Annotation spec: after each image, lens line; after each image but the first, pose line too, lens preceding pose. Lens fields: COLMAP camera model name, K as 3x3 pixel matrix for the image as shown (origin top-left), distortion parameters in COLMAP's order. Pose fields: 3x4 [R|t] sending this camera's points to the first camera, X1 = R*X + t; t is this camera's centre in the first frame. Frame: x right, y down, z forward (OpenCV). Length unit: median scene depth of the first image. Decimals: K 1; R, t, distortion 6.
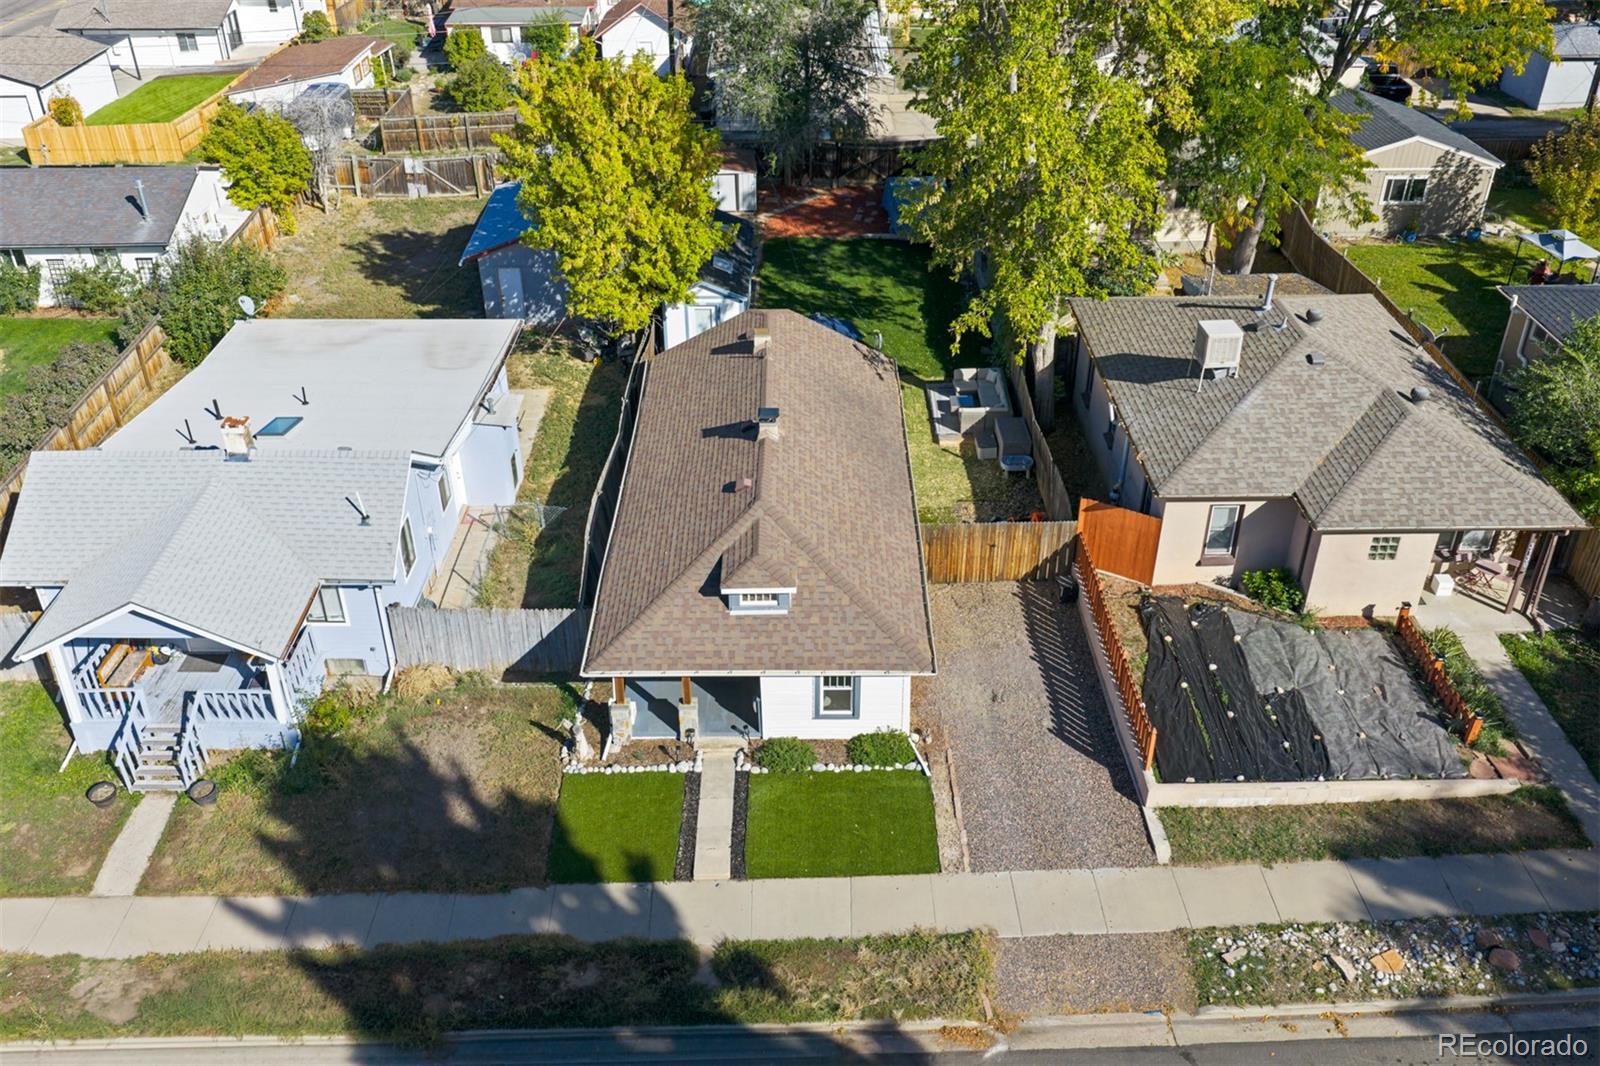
lens RADIAL K [[1358.8, 0, 793.4], [0, 1358.8, 524.9], [0, 0, 1]] dist [0.000732, -0.010126]
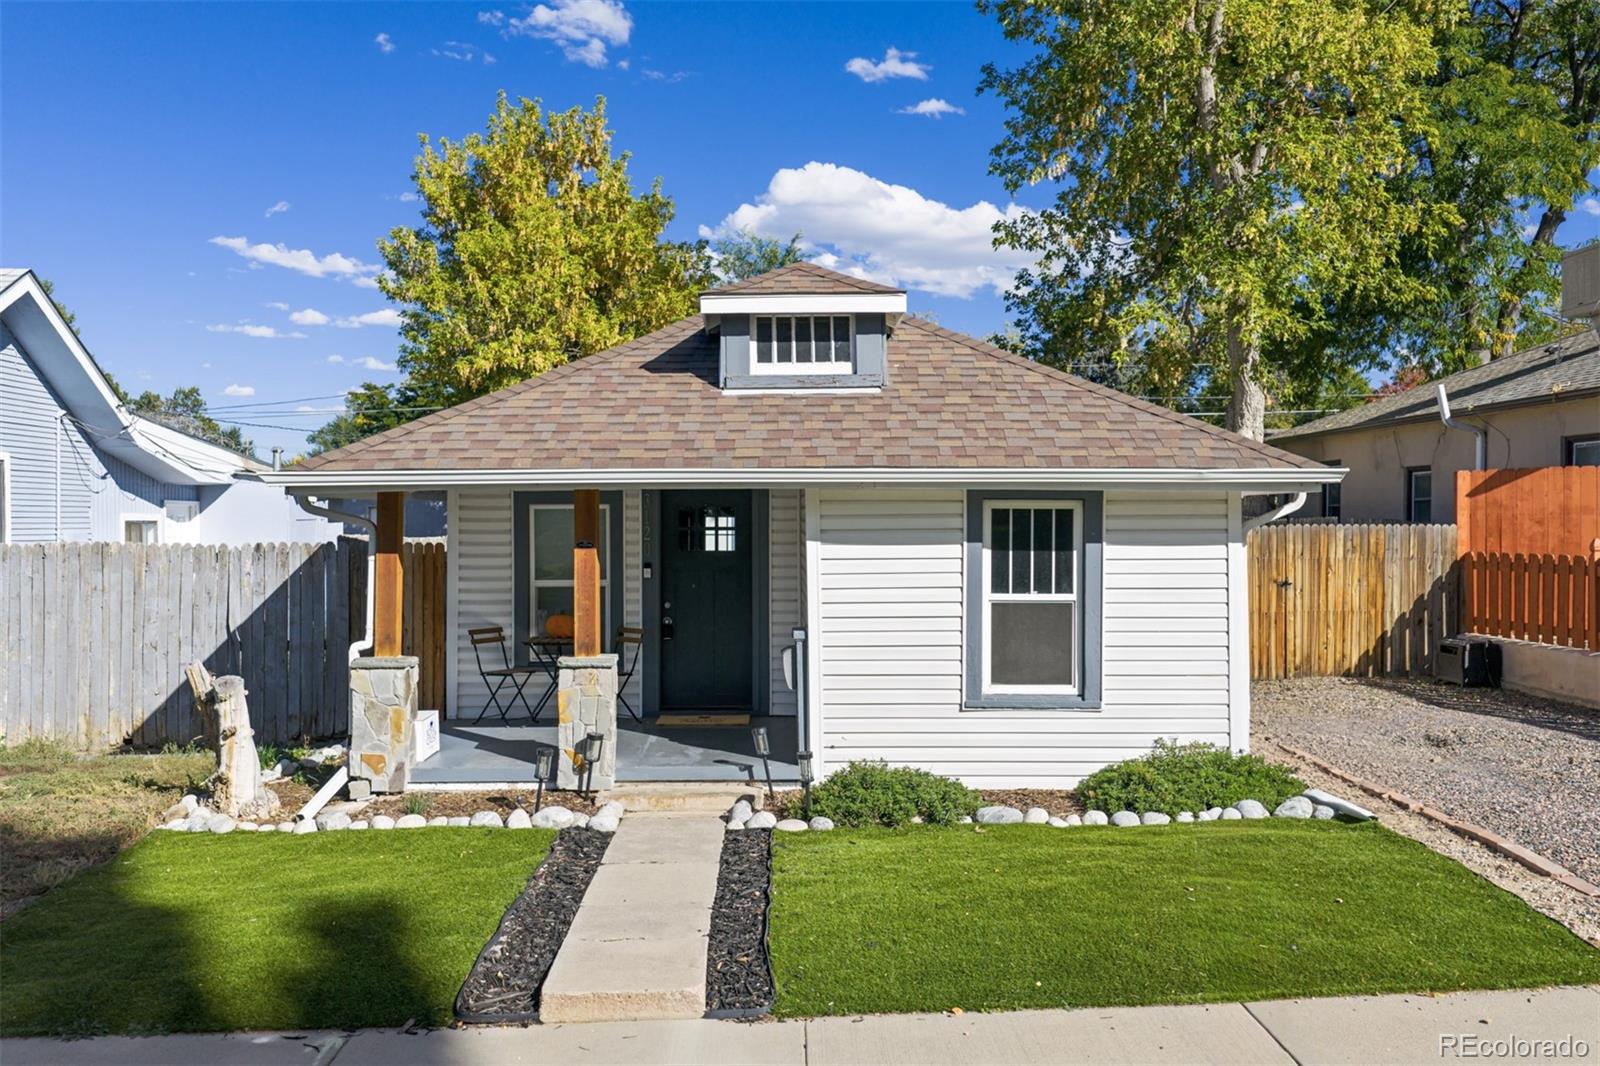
lens RADIAL K [[1358.8, 0, 793.4], [0, 1358.8, 524.9], [0, 0, 1]] dist [0.000732, -0.010126]
pose [[0.999790, 0.005153, 0.019846, -0.029957], [0.006276, 0.844525, -0.535480, 0.251876], [-0.019520, 0.535492, 0.844315, 0.619832]]
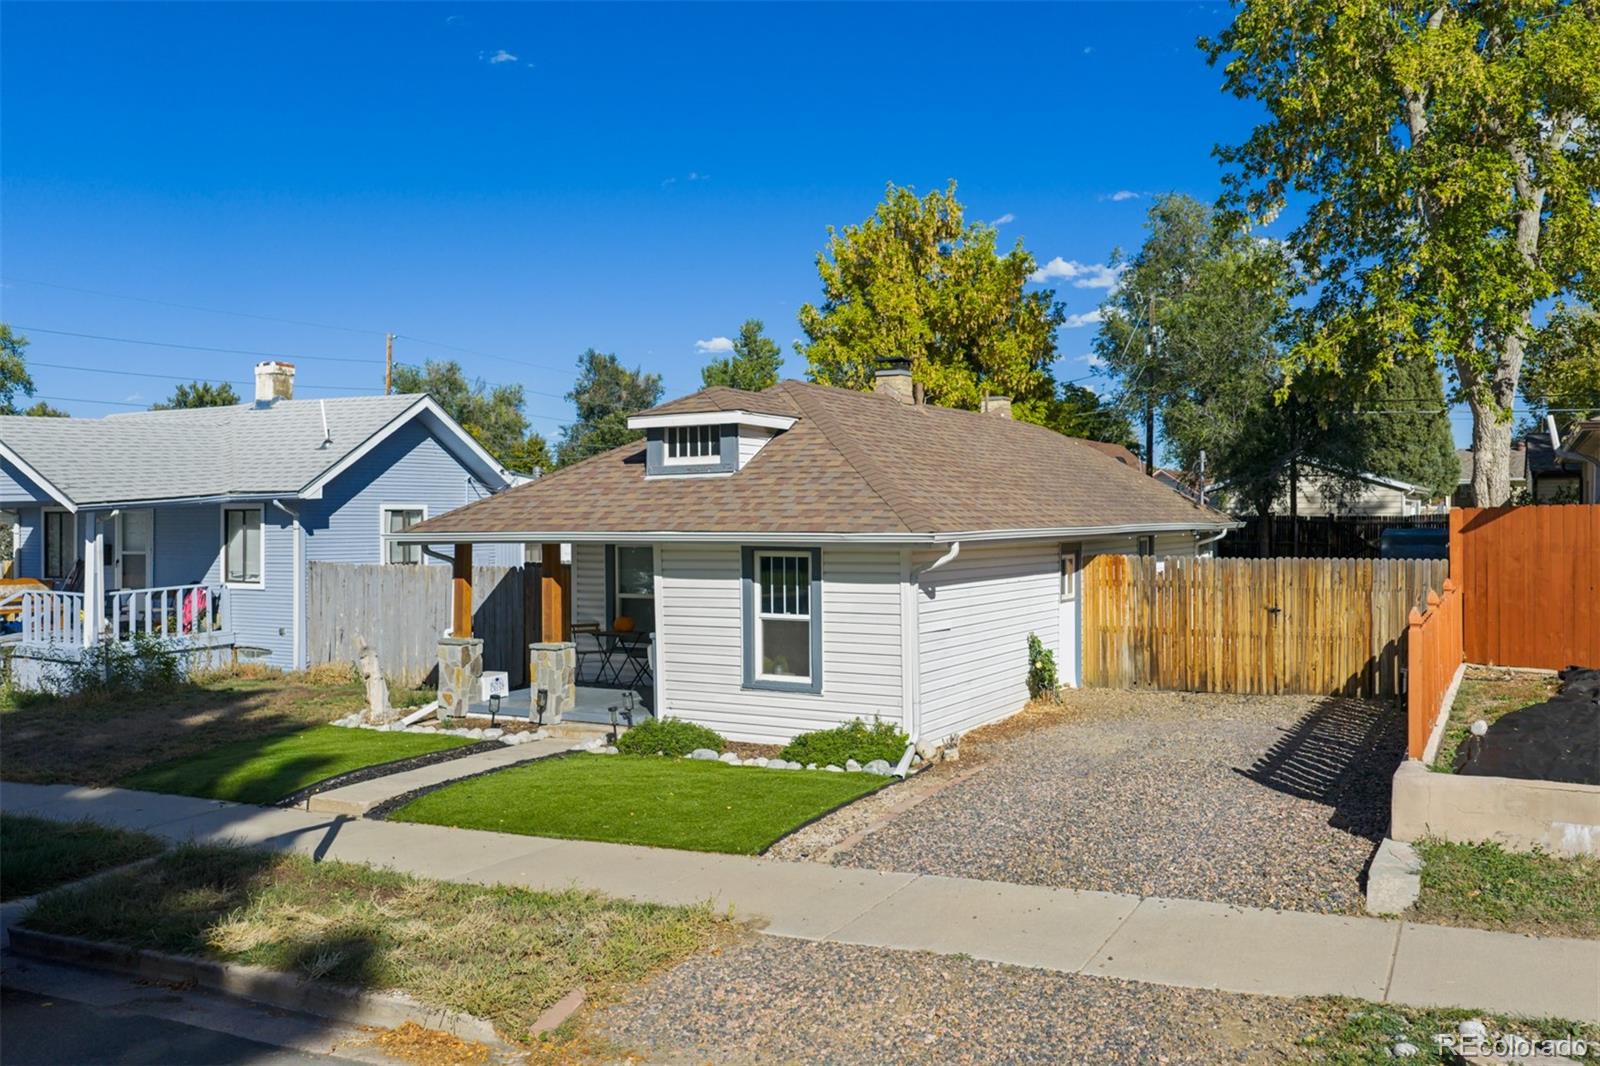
lens RADIAL K [[1358.8, 0, 793.4], [0, 1358.8, 524.9], [0, 0, 1]] dist [0.000732, -0.010126]
pose [[0.873859, 0.005101, -0.486152, 0.245749], [-0.261953, 0.847328, -0.461970, 0.284118], [0.409574, 0.531046, 0.741781, 0.536599]]
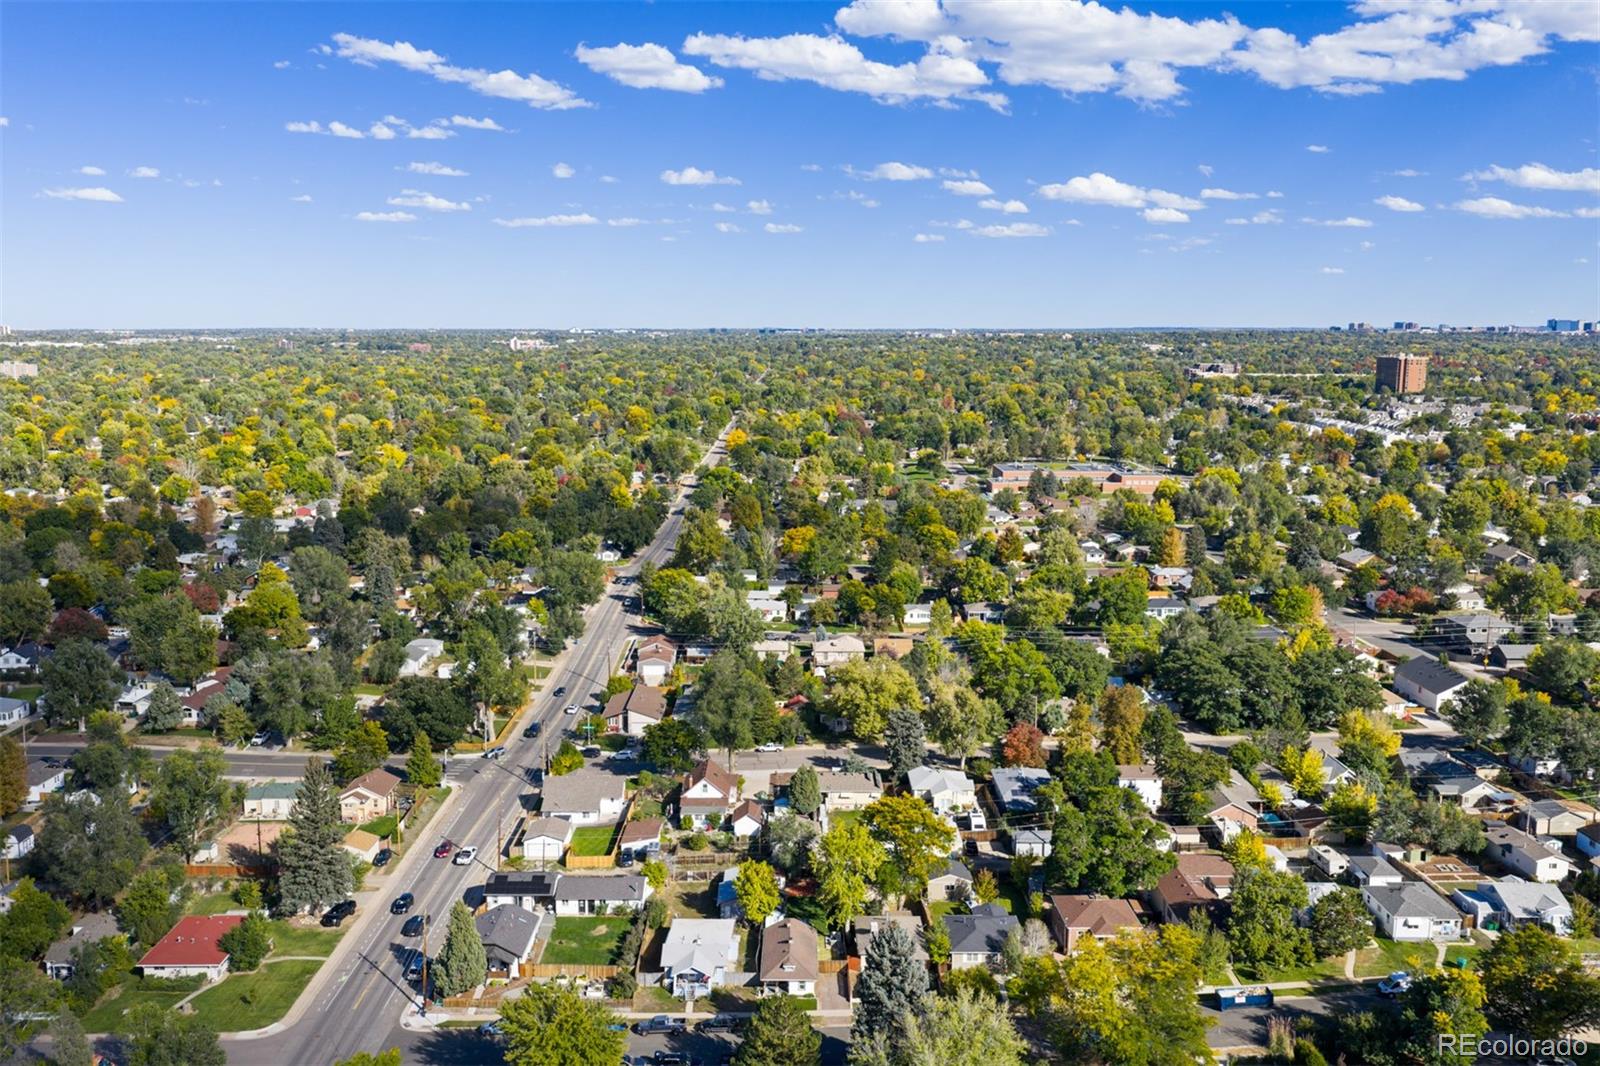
lens RADIAL K [[1358.8, 0, 793.4], [0, 1358.8, 524.9], [0, 0, 1]] dist [0.000732, -0.010126]
pose [[0.999958, 0.008791, -0.002543, -0.006447], [-0.009069, 0.914800, -0.403806, 0.617978], [-0.001224, 0.403812, 0.914841, -4.797873]]
